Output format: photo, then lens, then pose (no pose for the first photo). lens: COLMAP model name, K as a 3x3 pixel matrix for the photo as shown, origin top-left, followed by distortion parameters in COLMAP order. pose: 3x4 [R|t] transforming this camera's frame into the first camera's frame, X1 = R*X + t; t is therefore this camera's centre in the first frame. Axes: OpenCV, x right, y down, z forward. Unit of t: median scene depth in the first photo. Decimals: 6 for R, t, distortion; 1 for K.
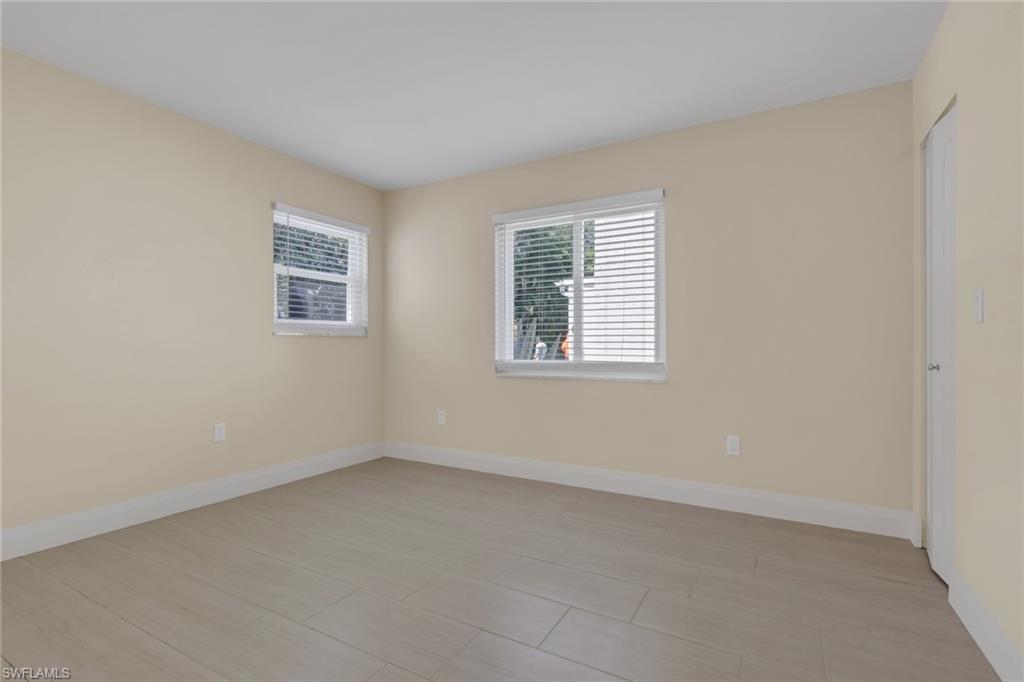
lens RADIAL K [[475.6, 0, 514.8], [0, 475.6, 342.1], [0, 0, 1]] dist [-0.003735, 0.000489]
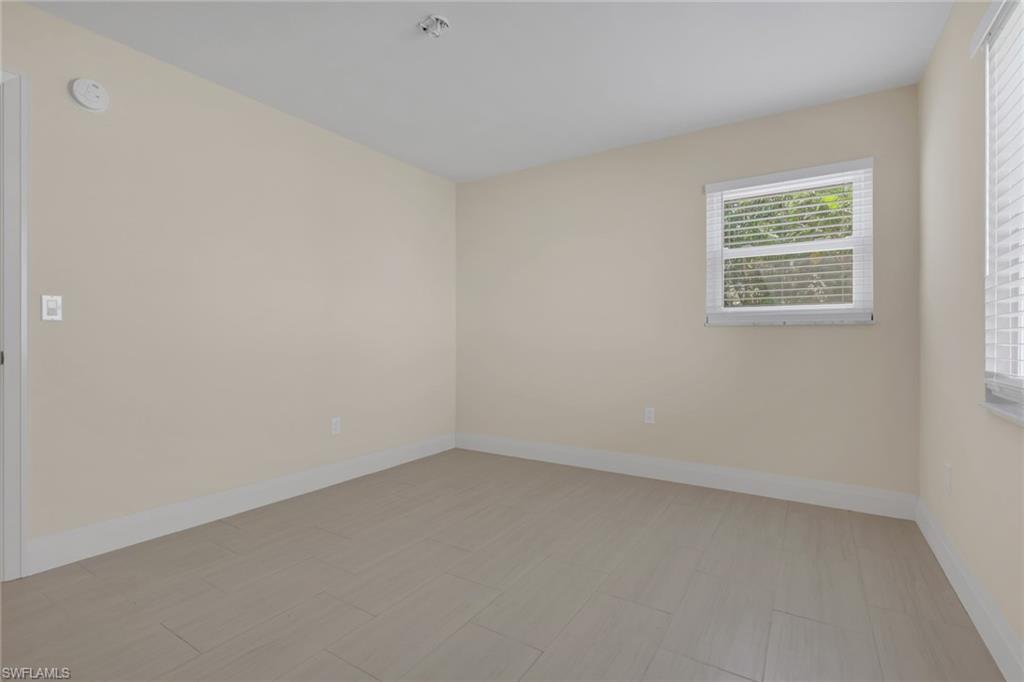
lens RADIAL K [[475.6, 0, 508.0], [0, 475.6, 333.1], [0, 0, 1]] dist [-0.003735, 0.000489]
pose [[-0.027352, -0.003260, -0.999621, 0.373870], [0.004806, 0.999983, -0.003393, 0.000581], [0.999614, -0.004897, -0.027335, 0.533523]]
